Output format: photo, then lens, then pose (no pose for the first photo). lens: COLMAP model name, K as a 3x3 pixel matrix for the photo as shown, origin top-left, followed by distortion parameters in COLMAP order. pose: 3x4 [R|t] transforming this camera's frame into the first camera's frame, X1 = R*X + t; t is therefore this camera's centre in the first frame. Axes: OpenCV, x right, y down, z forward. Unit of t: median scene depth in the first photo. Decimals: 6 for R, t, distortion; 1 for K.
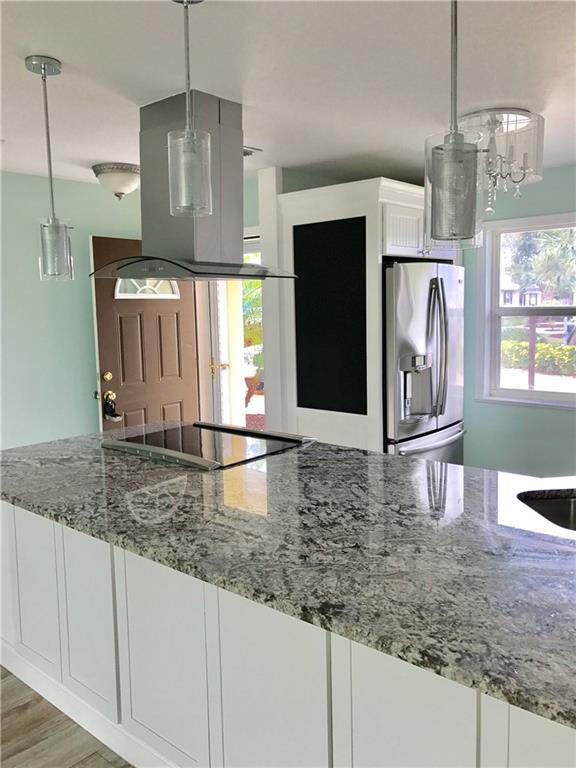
lens RADIAL K [[635.4, 0, 288.3], [0, 635.4, 382.5], [0, 0, 1]] dist [0.010397, 0.019036]
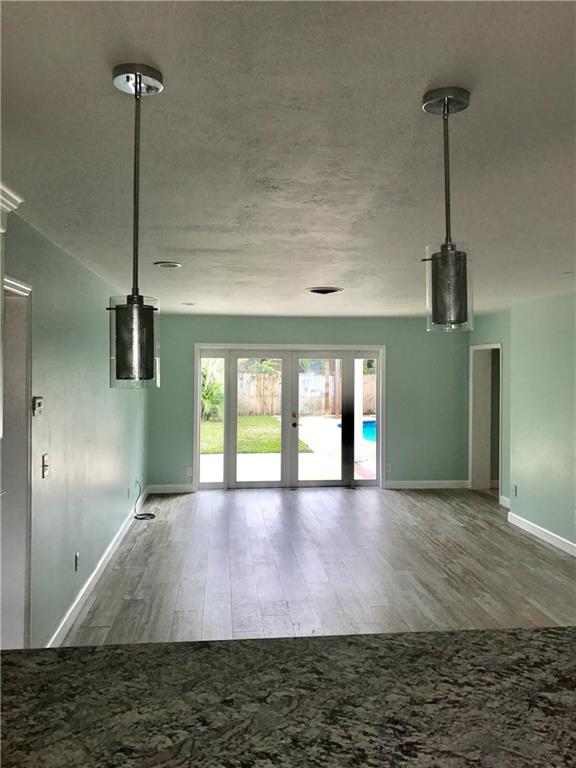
lens RADIAL K [[635.4, 0, 288.2], [0, 635.4, 382.7], [0, 0, 1]] dist [0.010397, 0.019036]
pose [[-0.676511, 0.035462, -0.735578, 0.706995], [-0.085380, 0.988327, 0.126171, -0.293558], [0.731467, 0.148160, -0.665586, 1.509787]]
